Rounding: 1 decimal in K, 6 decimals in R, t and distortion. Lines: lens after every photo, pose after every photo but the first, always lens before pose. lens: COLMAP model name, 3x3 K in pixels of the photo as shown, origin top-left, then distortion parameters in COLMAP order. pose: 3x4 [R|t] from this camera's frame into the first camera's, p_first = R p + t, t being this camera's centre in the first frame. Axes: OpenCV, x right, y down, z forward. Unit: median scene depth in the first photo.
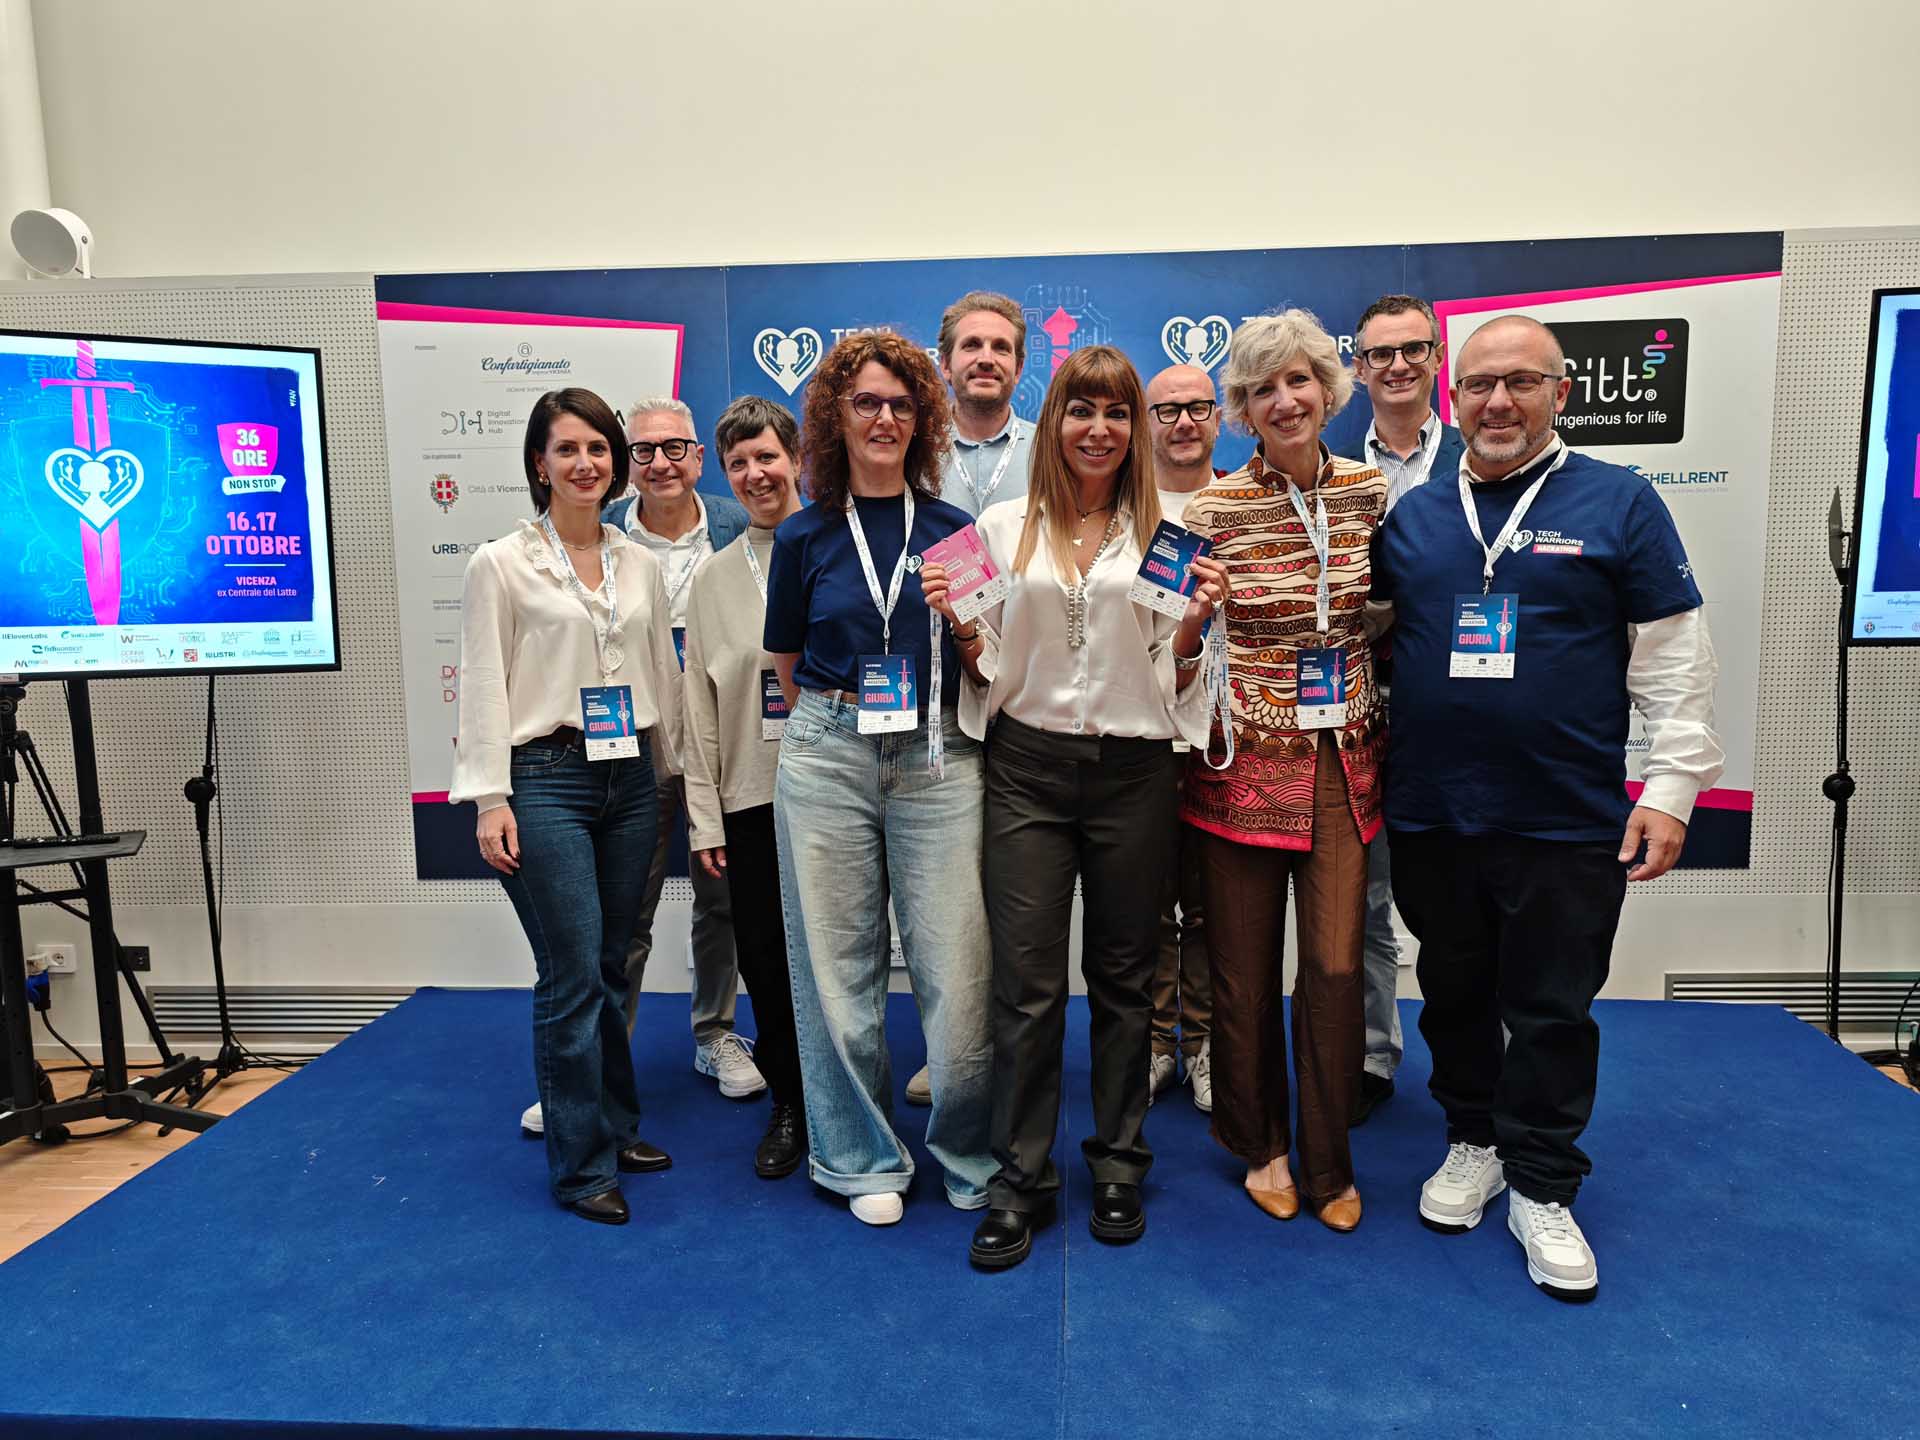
lens RADIAL K [[1352.4, 0, 969.6], [0, 1352.4, 731.5], [0, 0, 1]] dist [0.011970, -0.007166]
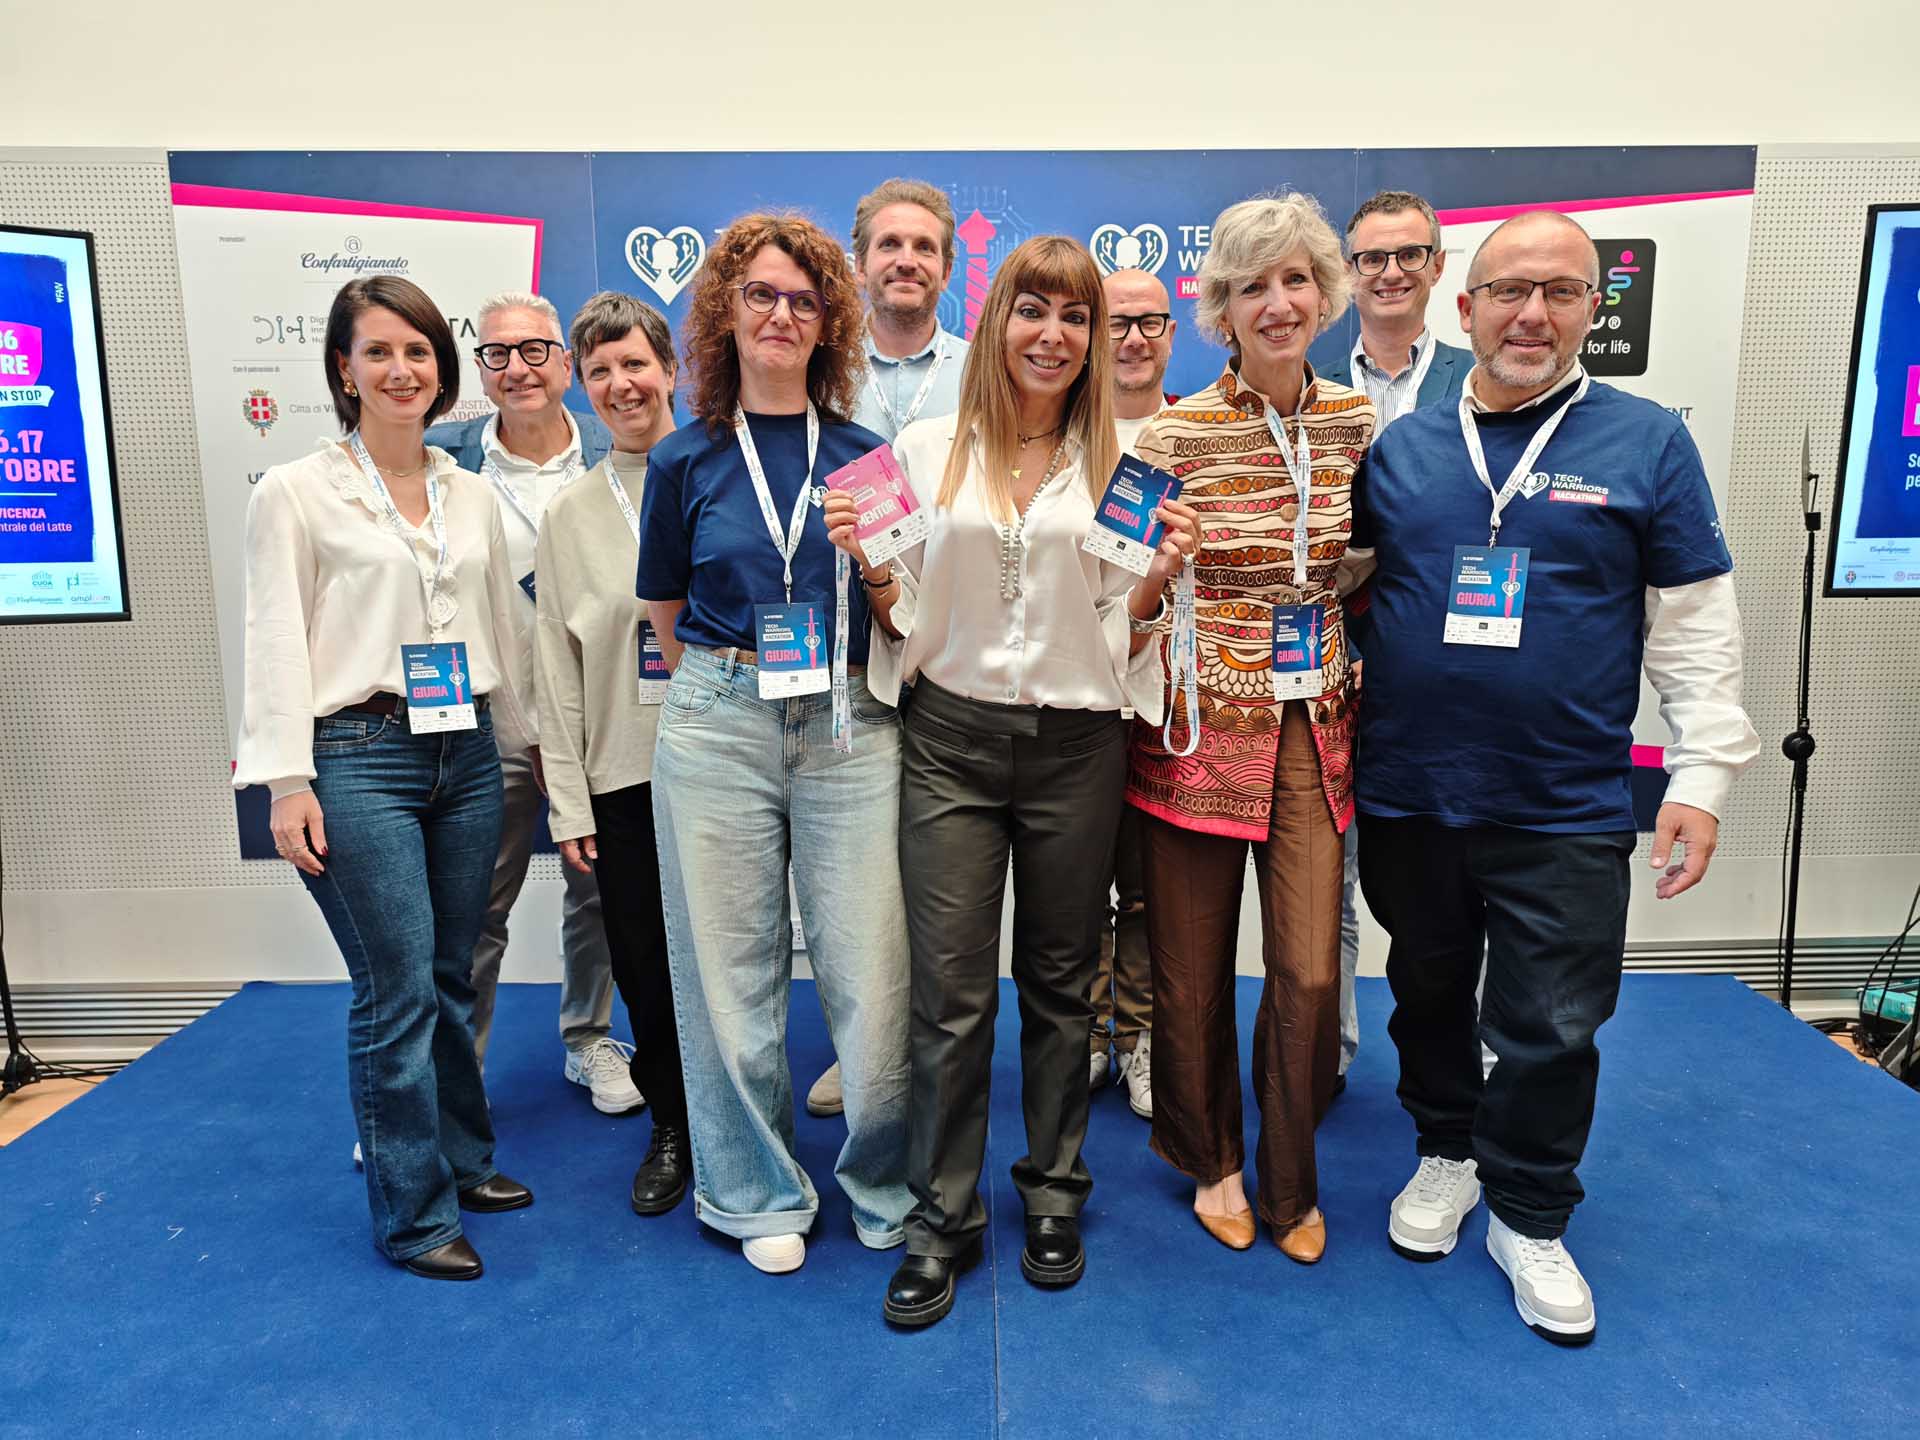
lens RADIAL K [[1380.0, 0, 982.0], [0, 1380.0, 738.6], [0, 0, 1]] dist [0.015153, -0.009104]
pose [[0.996821, -0.005350, 0.079494, -0.005019], [0.001815, 0.999009, 0.044482, -0.012226], [-0.079654, -0.044196, 0.995842, 0.126778]]
